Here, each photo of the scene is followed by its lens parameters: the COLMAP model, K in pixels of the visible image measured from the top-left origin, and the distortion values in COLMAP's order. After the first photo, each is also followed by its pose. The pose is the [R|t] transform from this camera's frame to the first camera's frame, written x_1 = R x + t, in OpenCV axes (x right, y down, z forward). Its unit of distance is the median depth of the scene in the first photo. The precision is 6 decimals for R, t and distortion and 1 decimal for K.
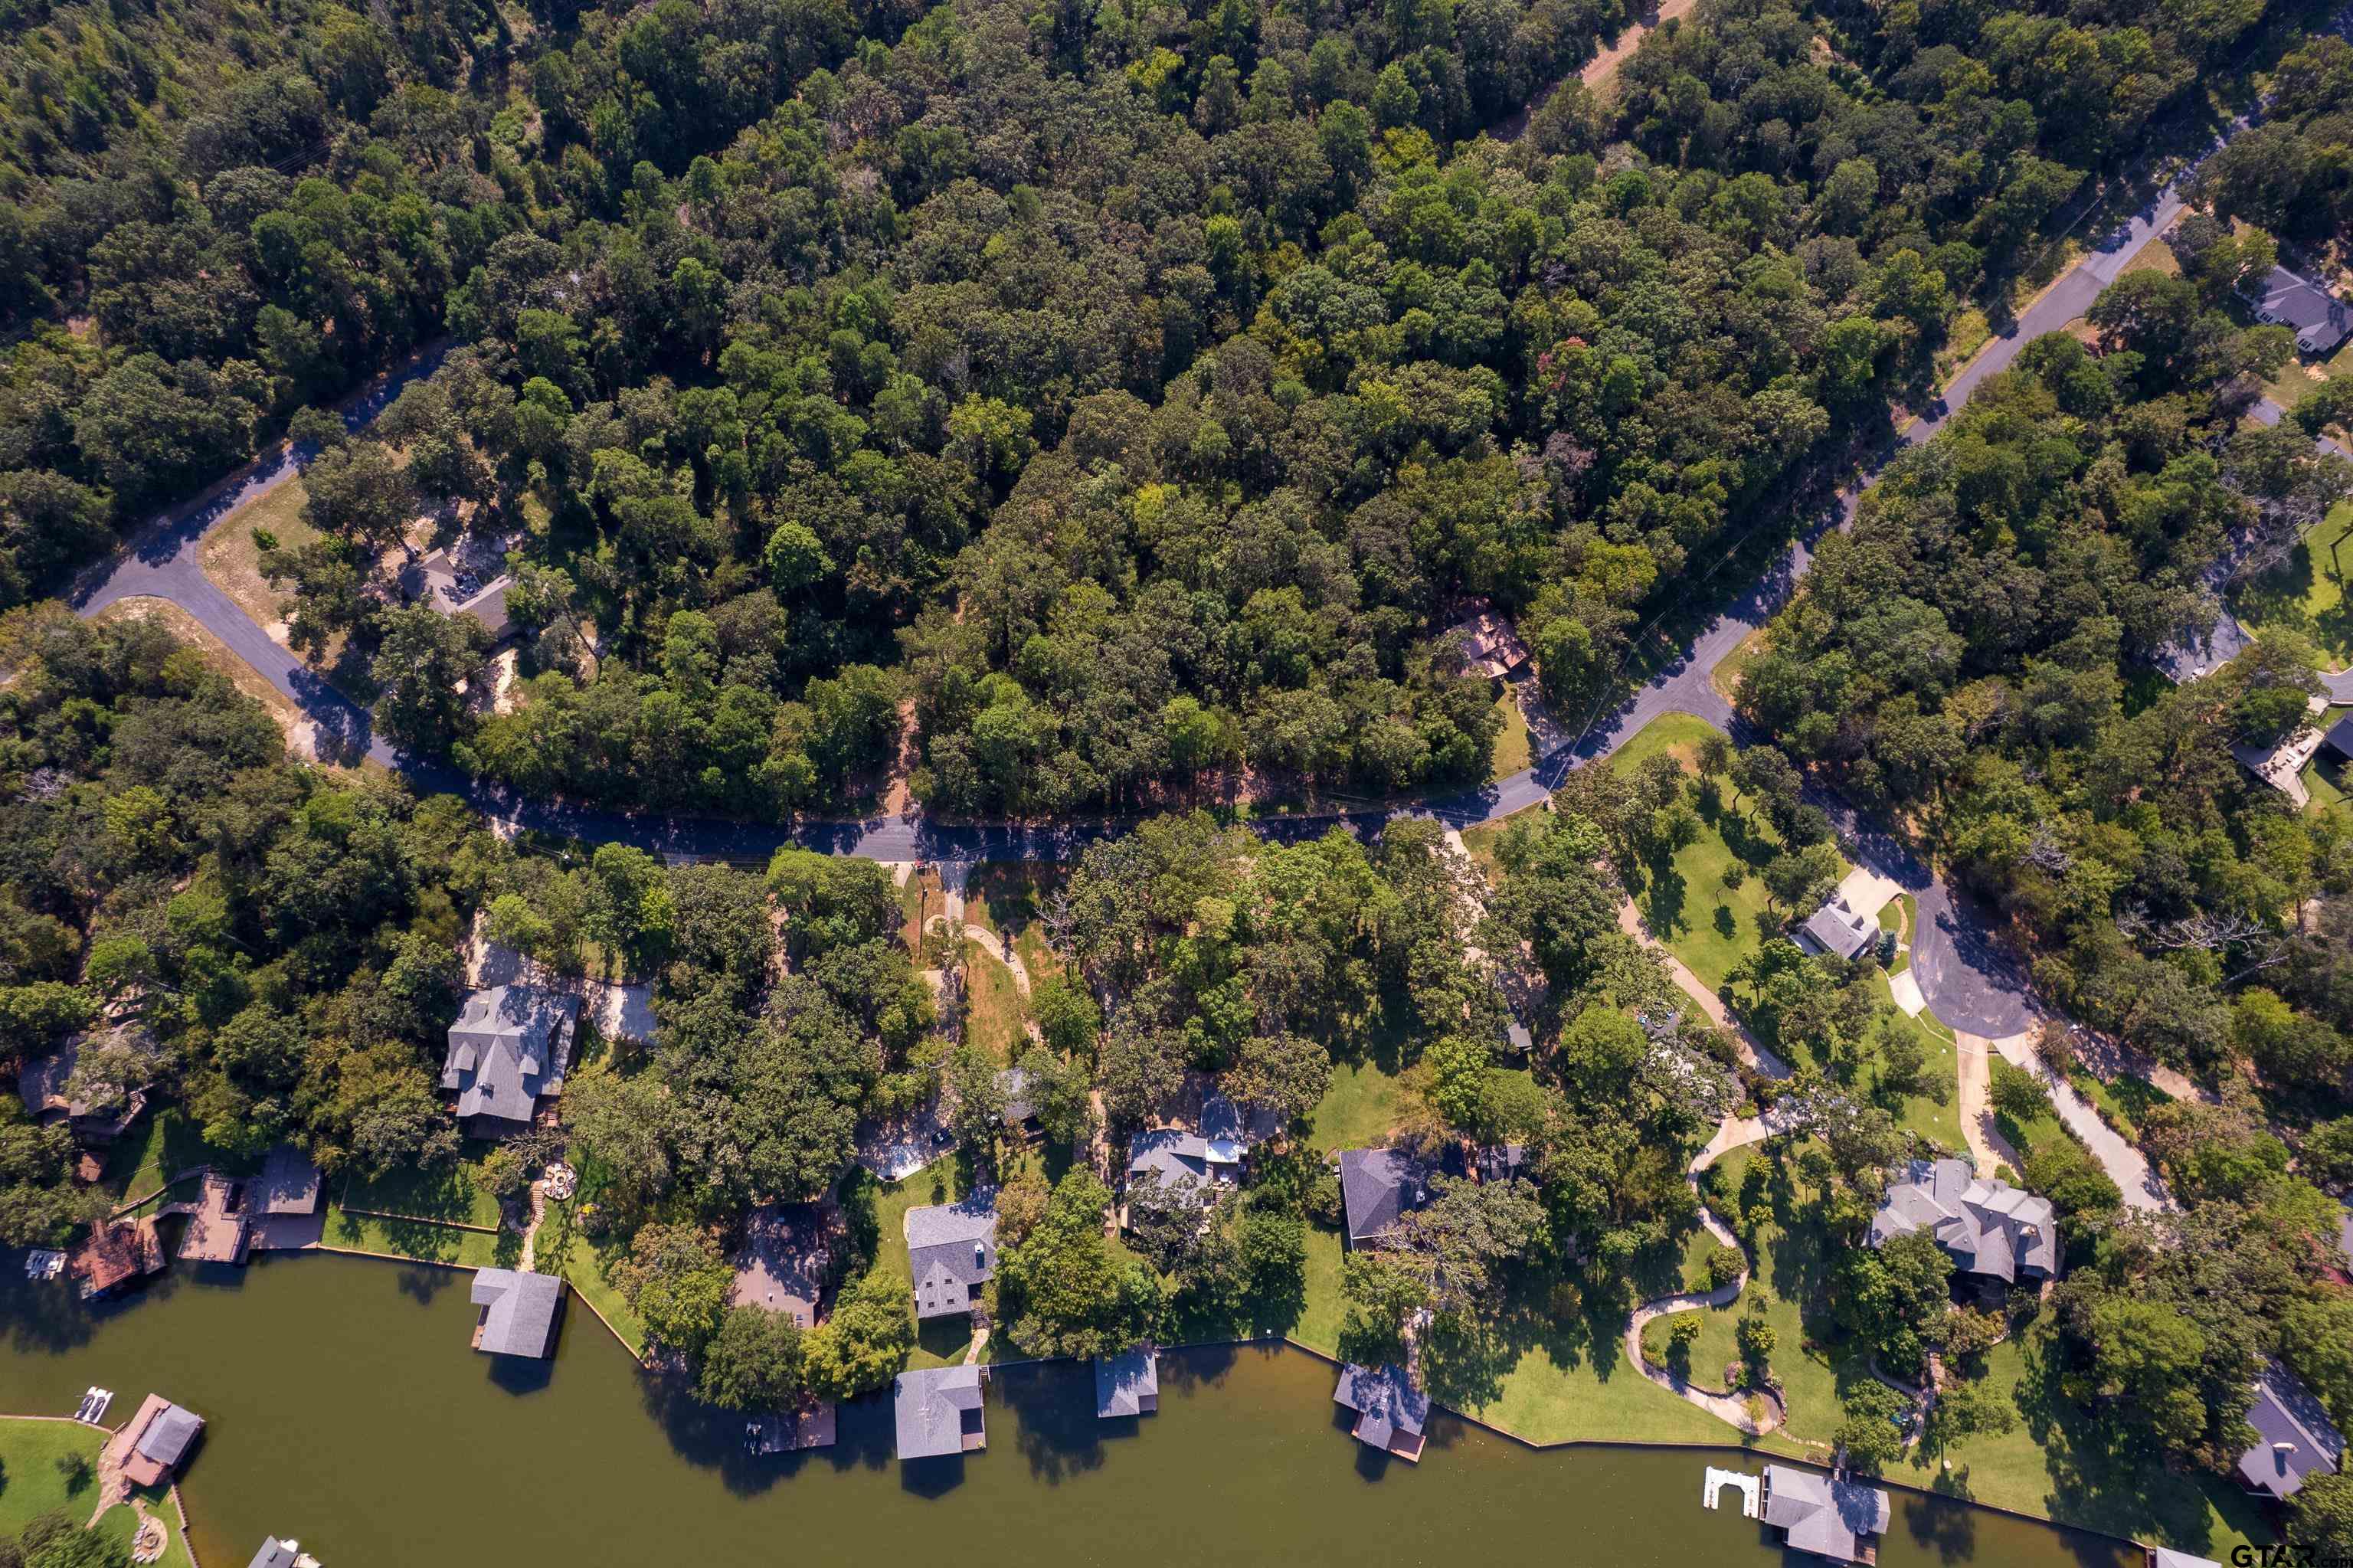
lens RADIAL K [[1521.9, 0, 1172.1], [0, 1521.9, 794.5], [0, 0, 1]] dist [-0.056312, 0.041995]
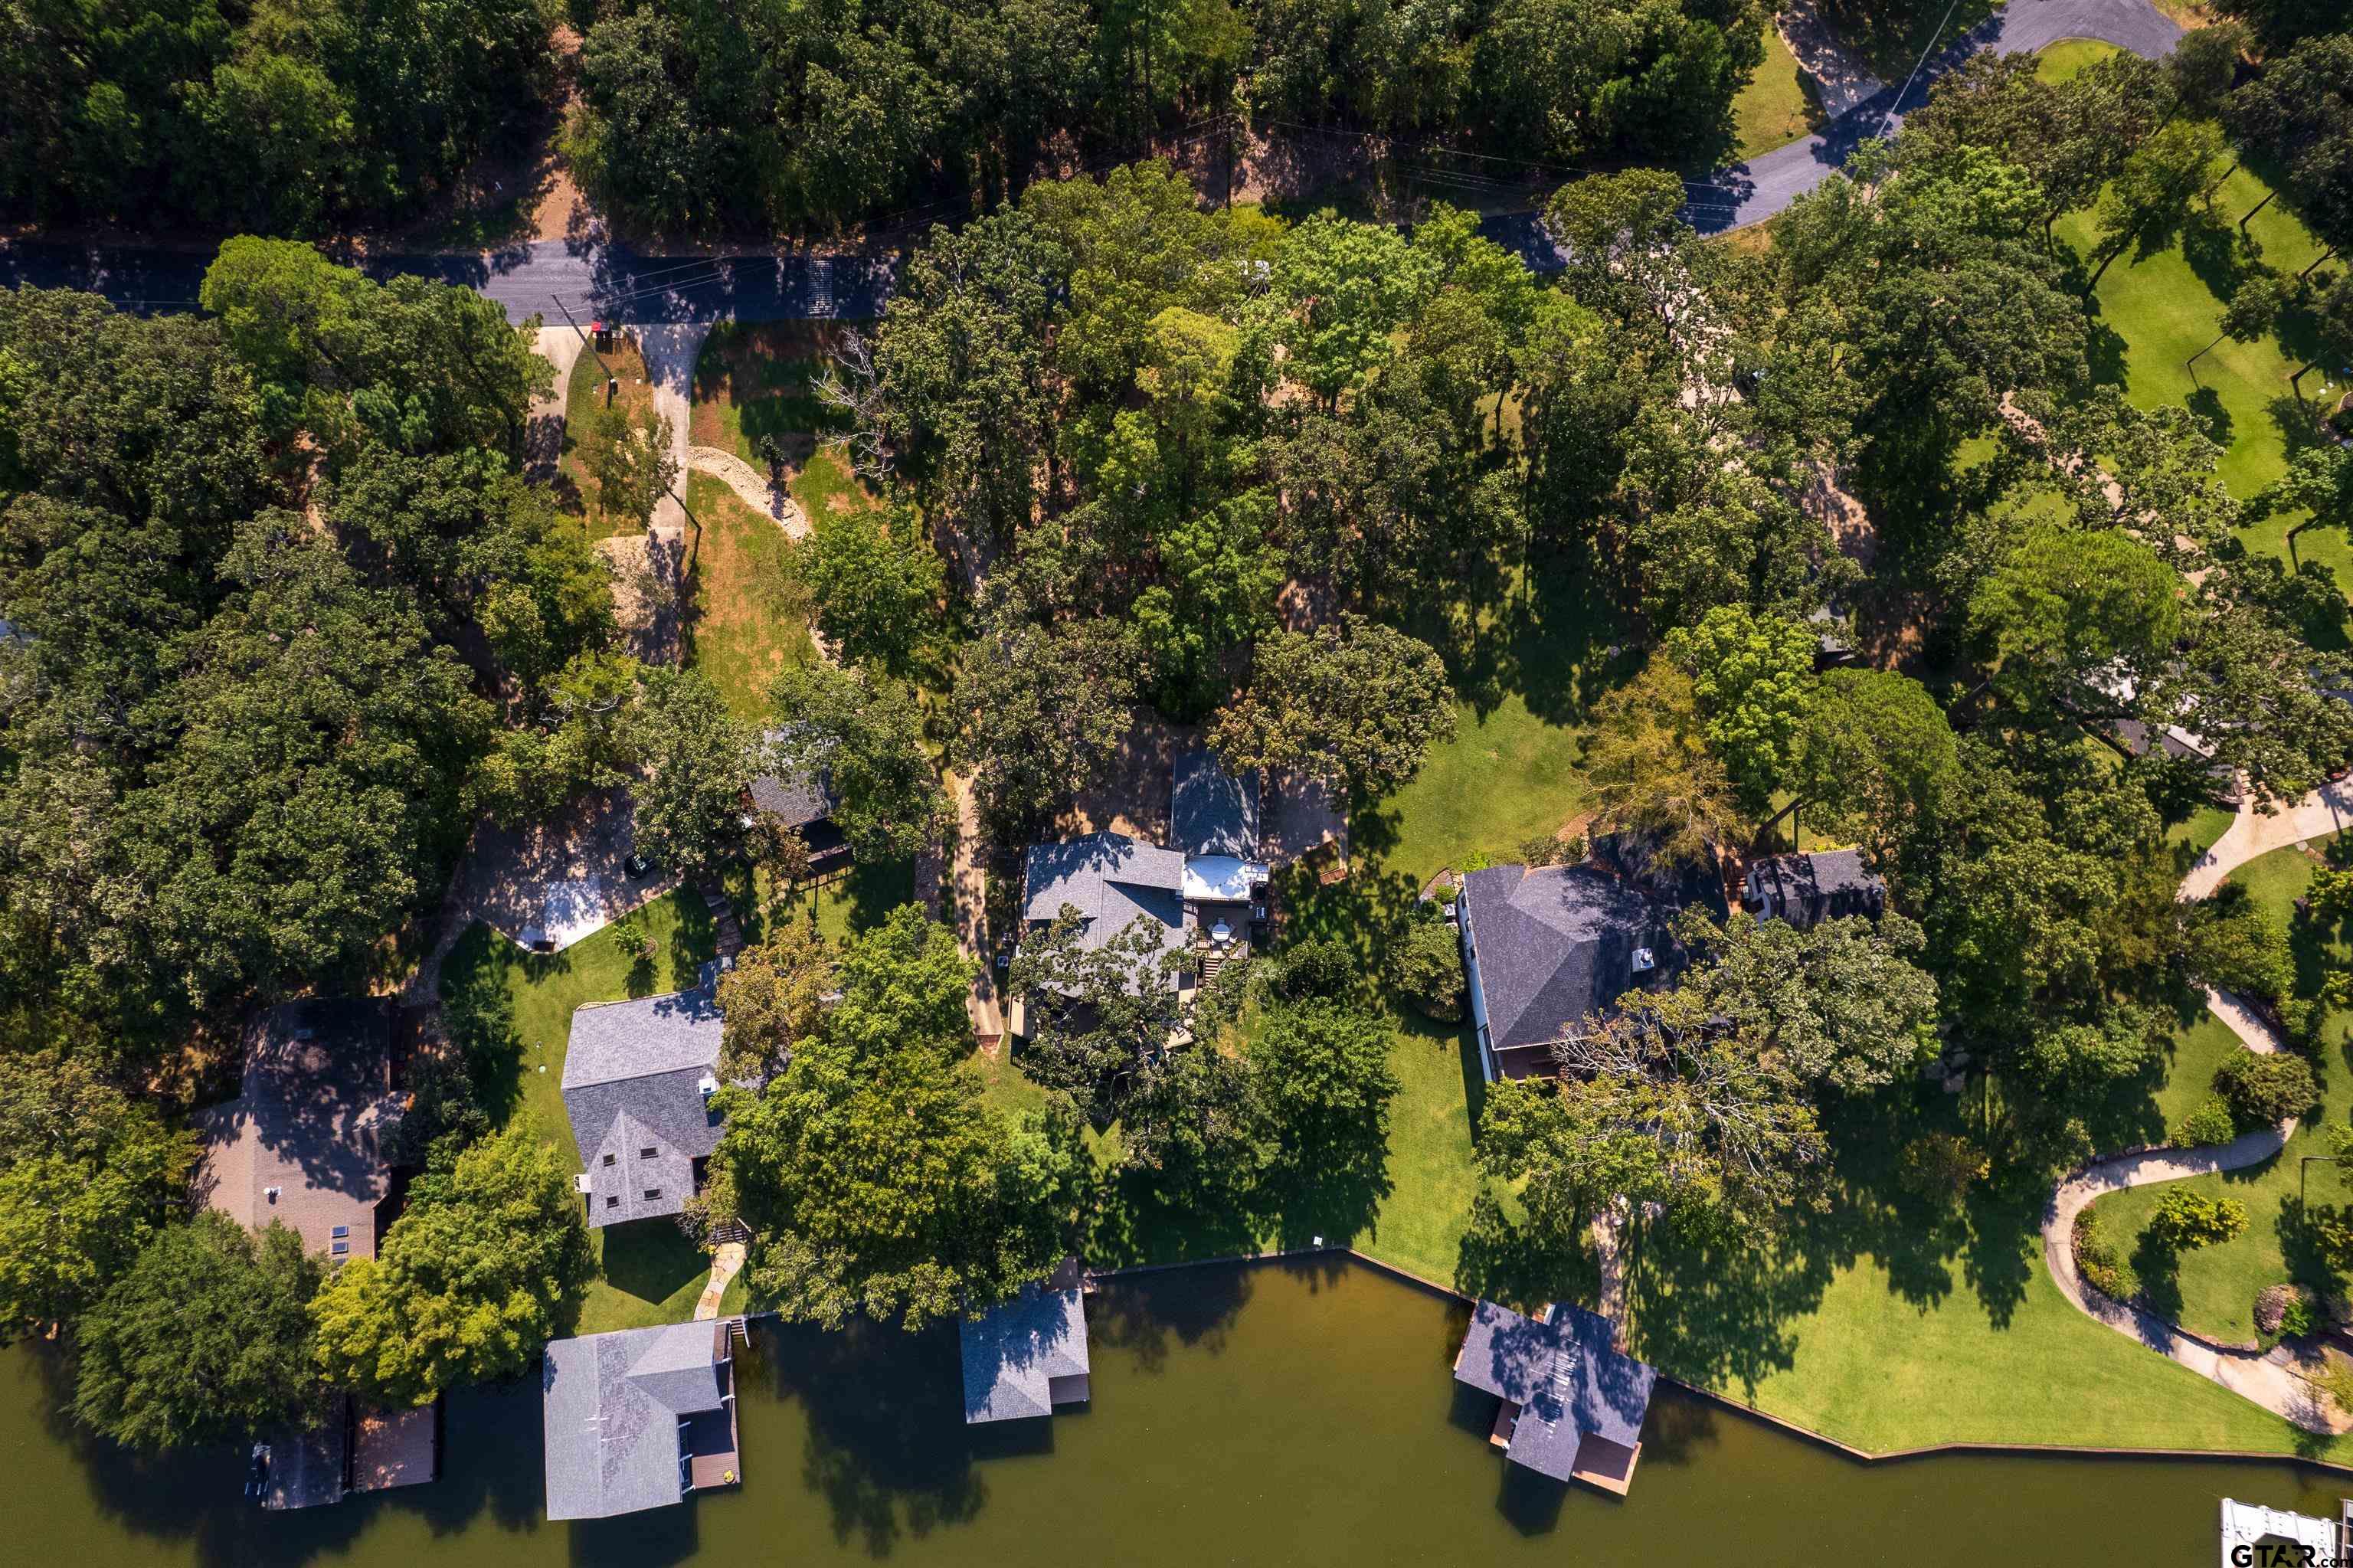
lens RADIAL K [[1521.9, 0, 1171.9], [0, 1521.9, 790.3], [0, 0, 1]] dist [-0.056312, 0.041995]
pose [[0.999755, -0.017450, 0.013603, 0.013409], [0.015533, 0.991372, 0.130158, 0.147960], [-0.015757, -0.129915, 0.991400, 0.537541]]
